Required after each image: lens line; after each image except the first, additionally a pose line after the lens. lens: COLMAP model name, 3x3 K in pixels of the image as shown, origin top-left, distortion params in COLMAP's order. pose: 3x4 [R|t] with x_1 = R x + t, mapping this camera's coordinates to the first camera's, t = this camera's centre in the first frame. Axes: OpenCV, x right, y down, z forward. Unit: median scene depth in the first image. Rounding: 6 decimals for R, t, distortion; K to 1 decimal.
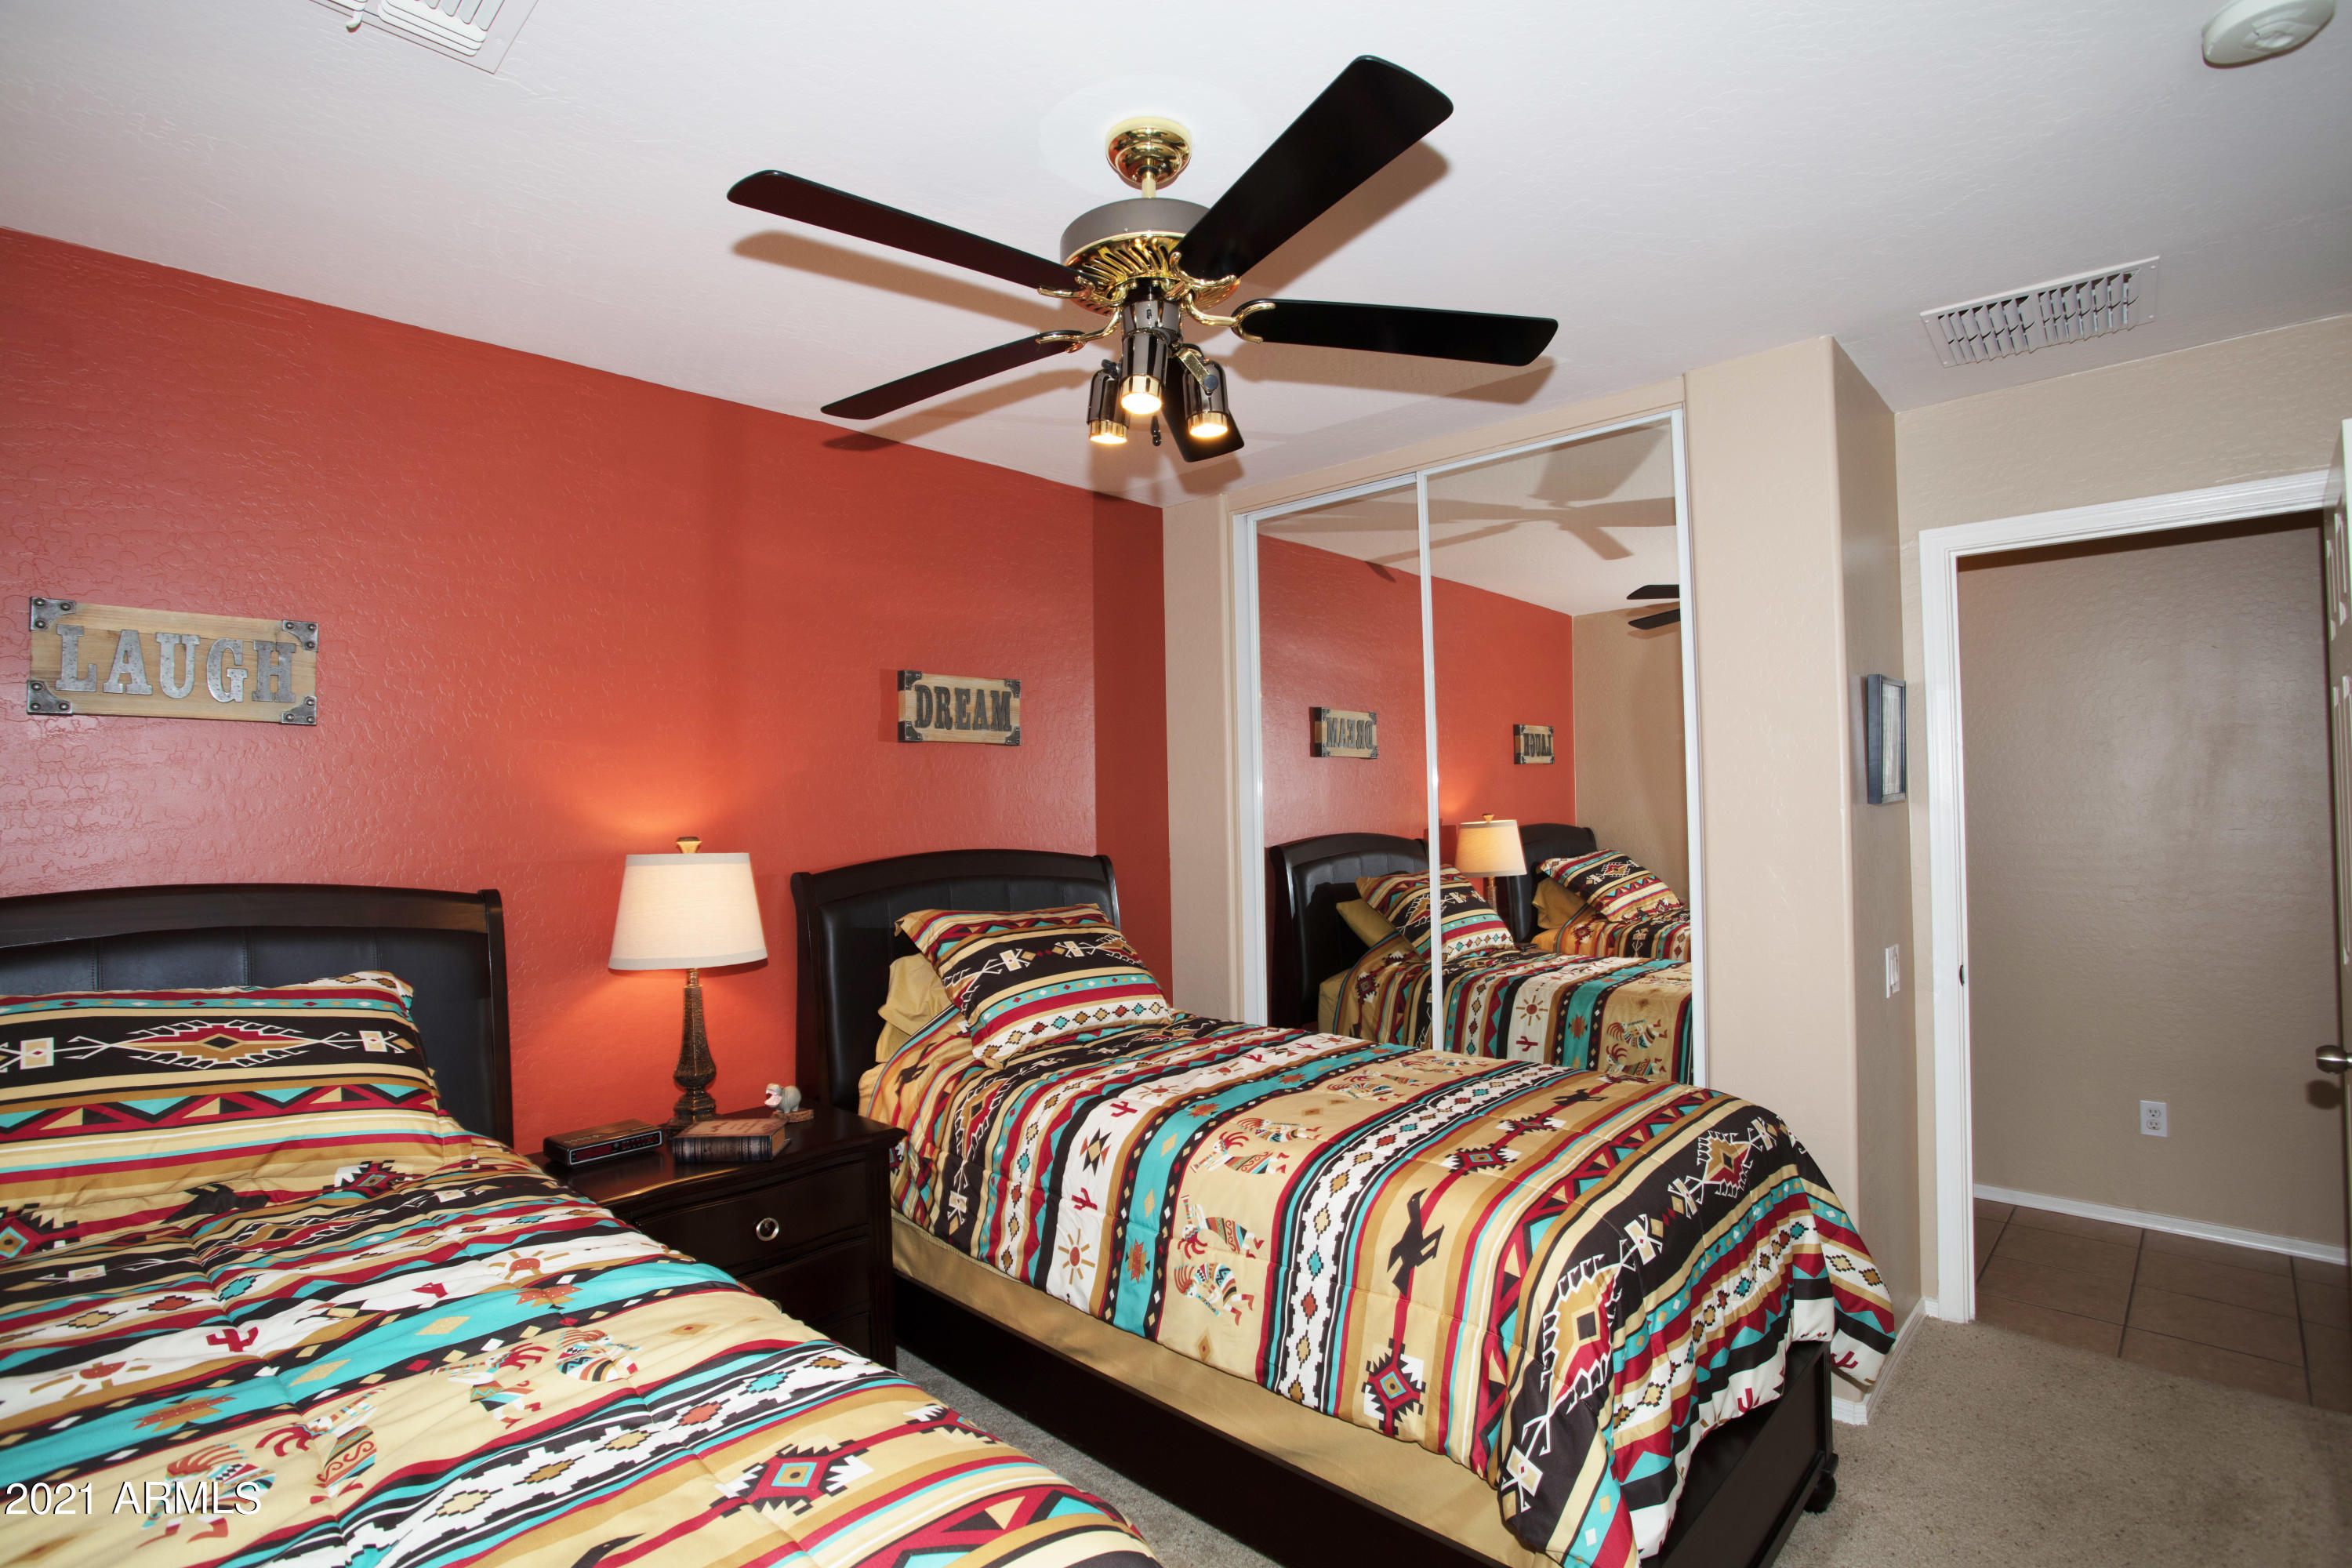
lens RADIAL K [[1133.4, 0, 1187.4], [0, 1133.4, 807.2], [0, 0, 1]] dist [-0.040700, -0.000132]
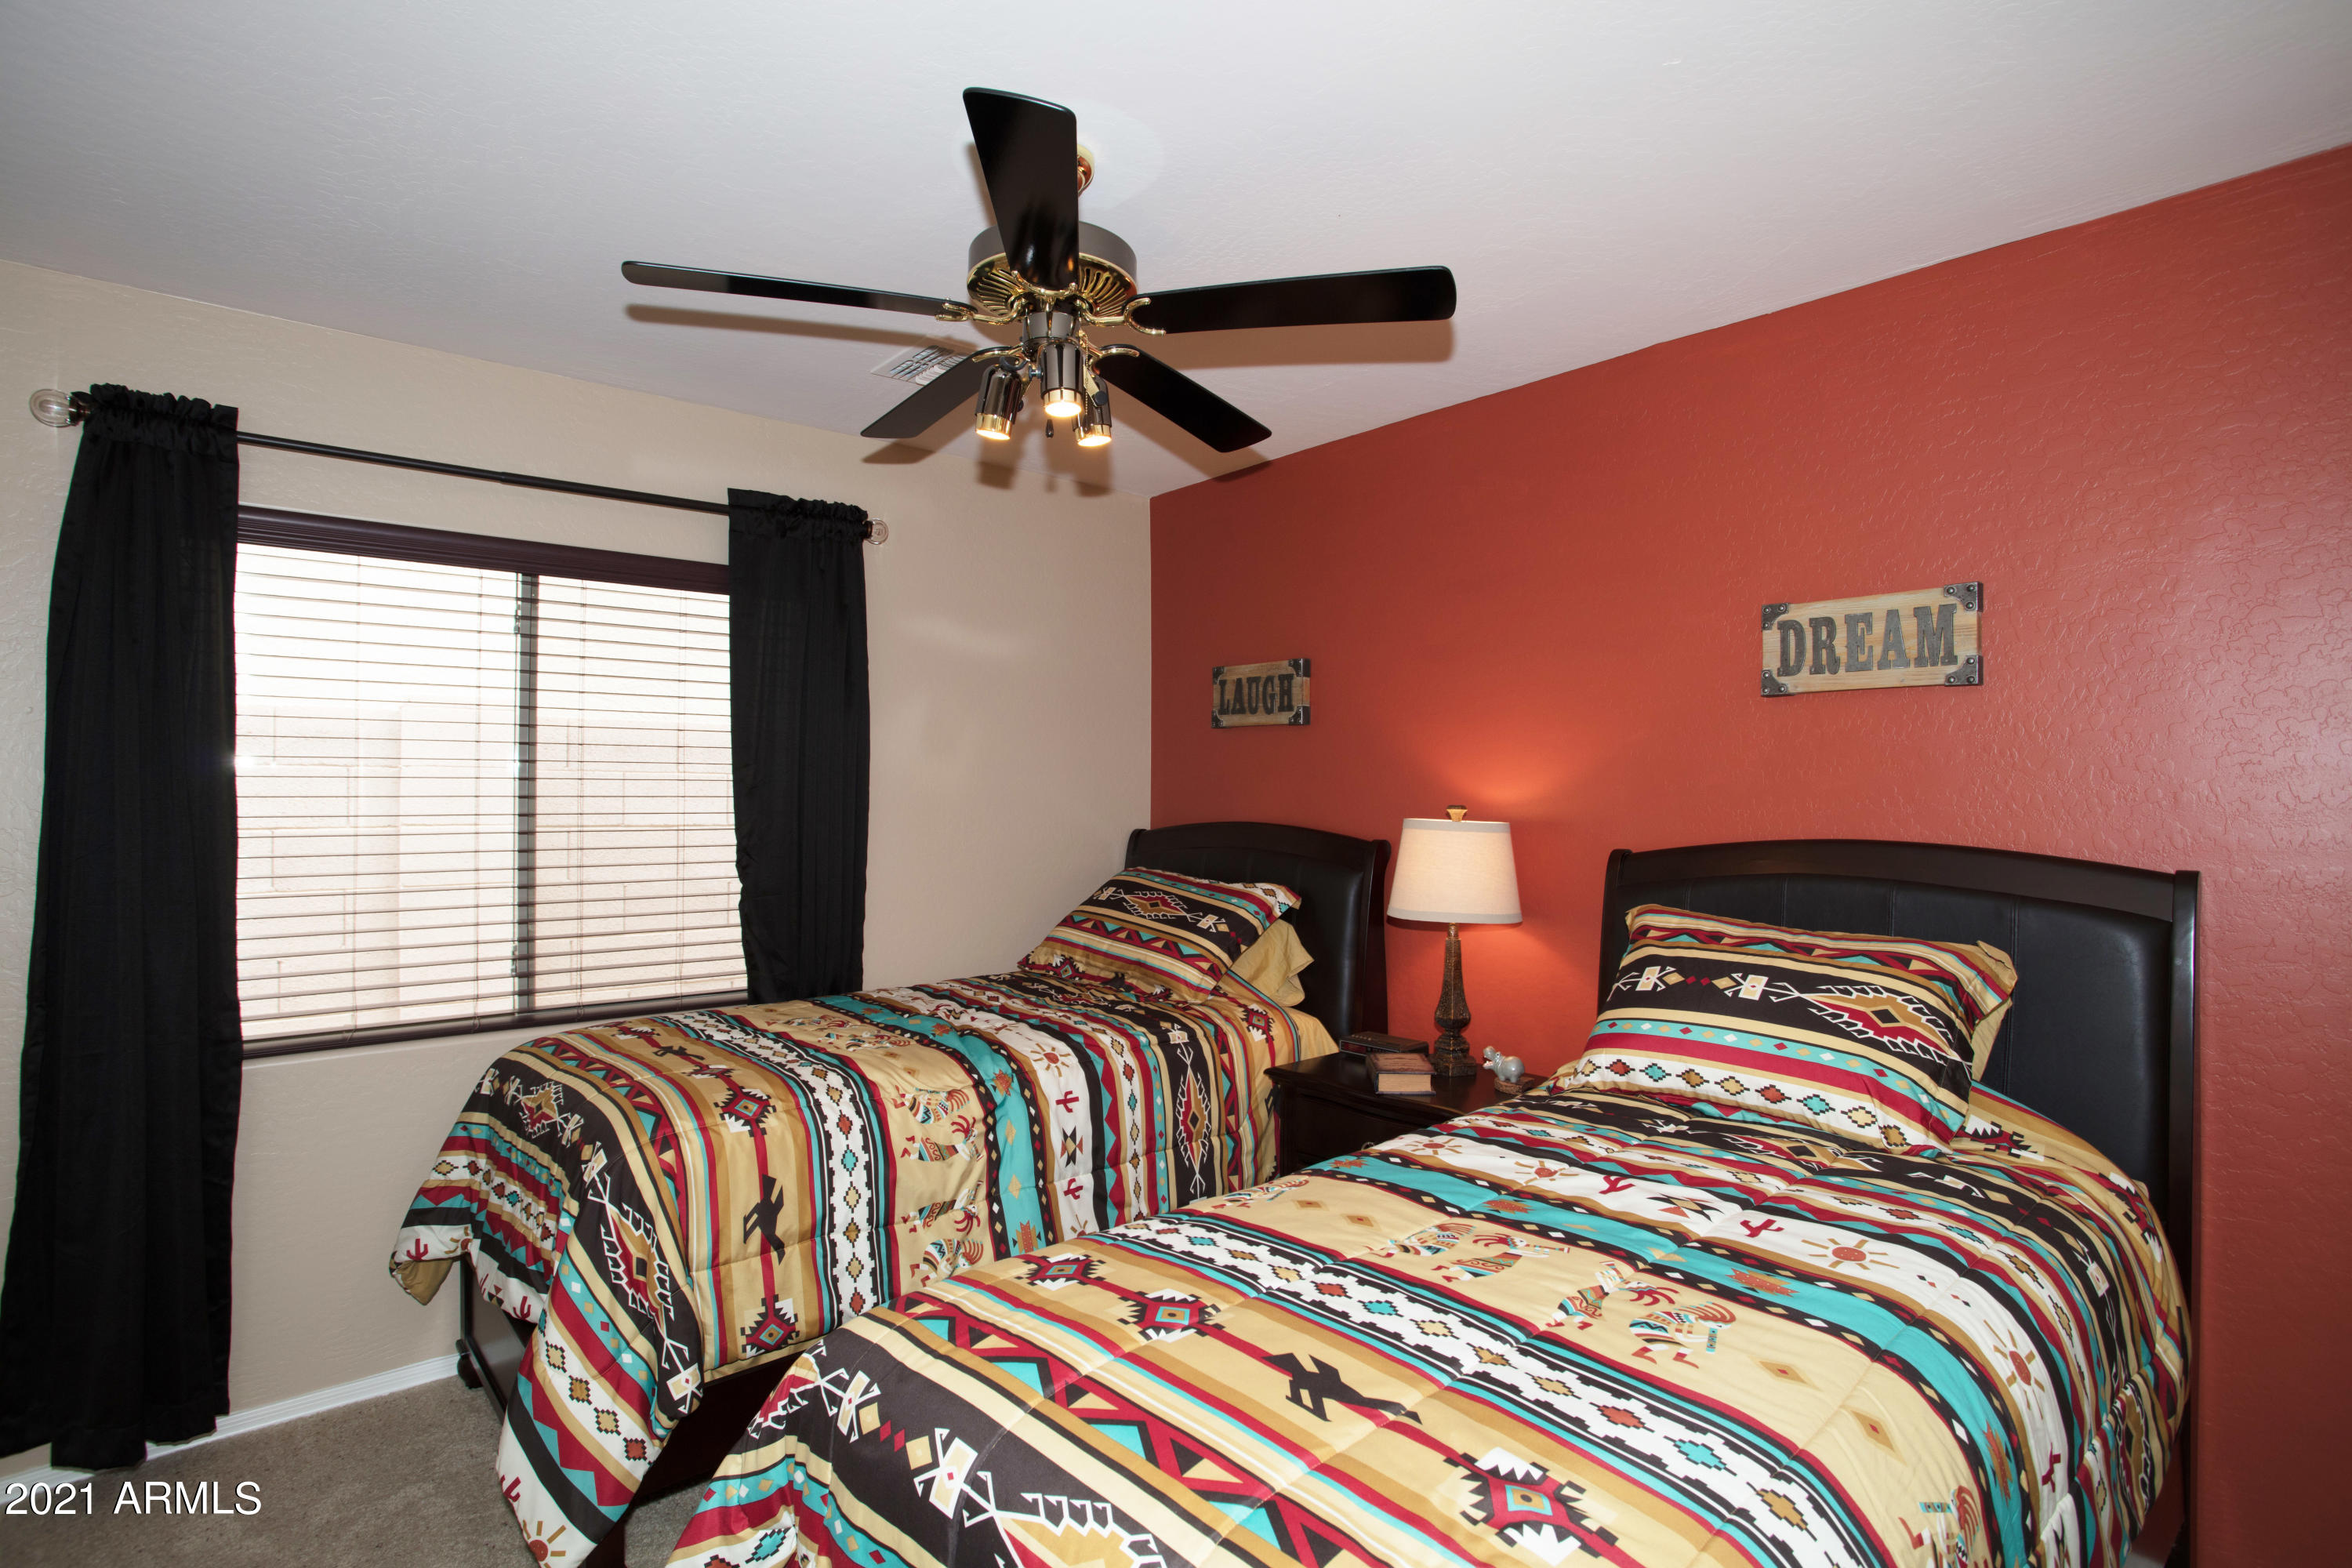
lens RADIAL K [[1133.4, 0, 1184.9], [0, 1133.4, 770.4], [0, 0, 1]] dist [-0.040700, -0.000132]
pose [[-0.090463, 0.005676, -0.995884, 0.637008], [0.008657, 0.999950, 0.004913, -0.014651], [0.995862, -0.008177, -0.090507, 0.738848]]
